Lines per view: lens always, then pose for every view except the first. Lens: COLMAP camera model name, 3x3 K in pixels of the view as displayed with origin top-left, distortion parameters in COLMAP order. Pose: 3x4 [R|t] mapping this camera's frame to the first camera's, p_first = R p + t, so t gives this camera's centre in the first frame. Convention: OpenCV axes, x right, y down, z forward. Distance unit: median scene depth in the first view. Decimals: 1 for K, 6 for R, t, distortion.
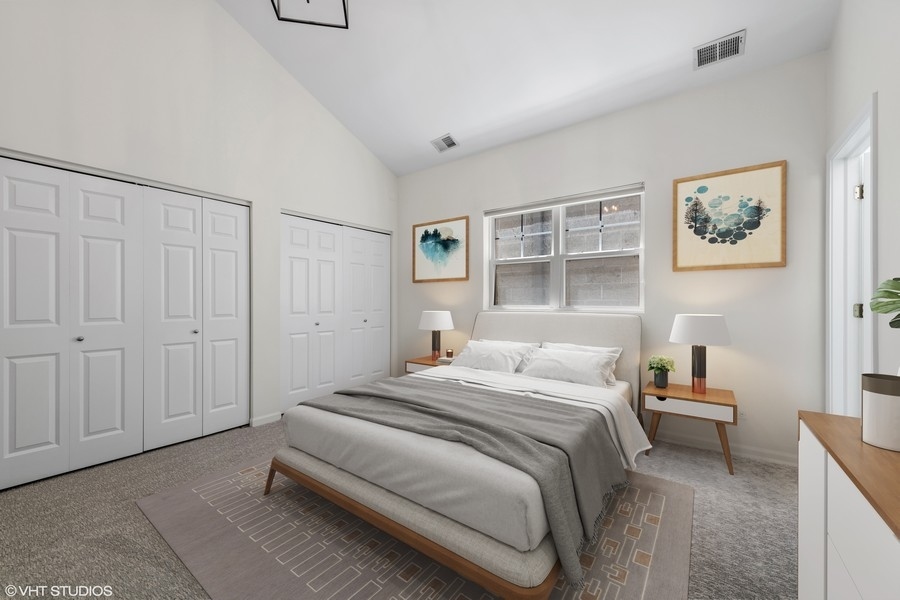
lens RADIAL K [[354.7, 0, 449.4], [0, 354.7, 297.1], [0, 0, 1]] dist [0.002992, 0.000031]
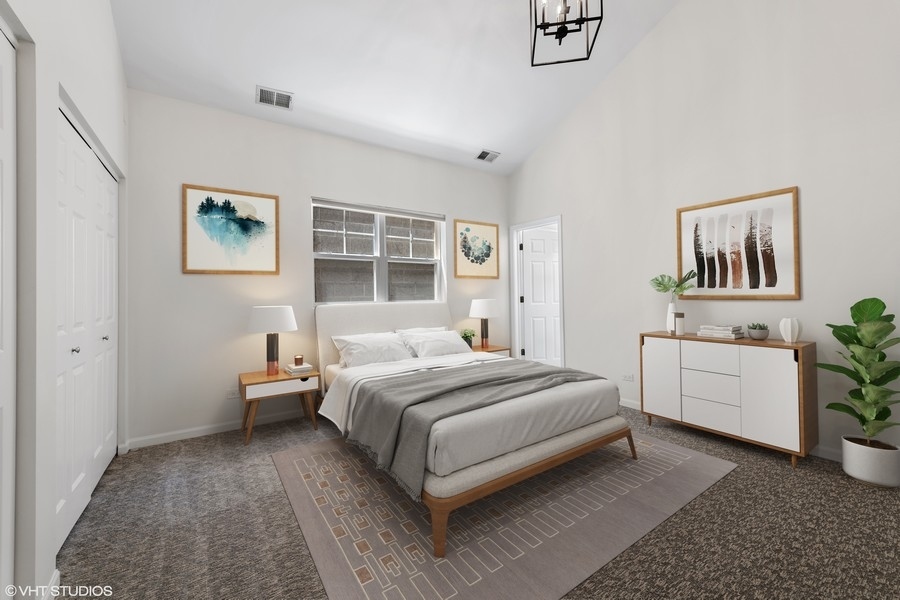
lens RADIAL K [[354.7, 0, 450.4], [0, 354.7, 299.0], [0, 0, 1]] dist [0.002992, 0.000031]
pose [[0.331992, -0.004396, 0.943272, -0.842058], [0.012943, 0.999916, 0.000105, 0.019257], [-0.943193, 0.012174, 0.332021, 0.506368]]
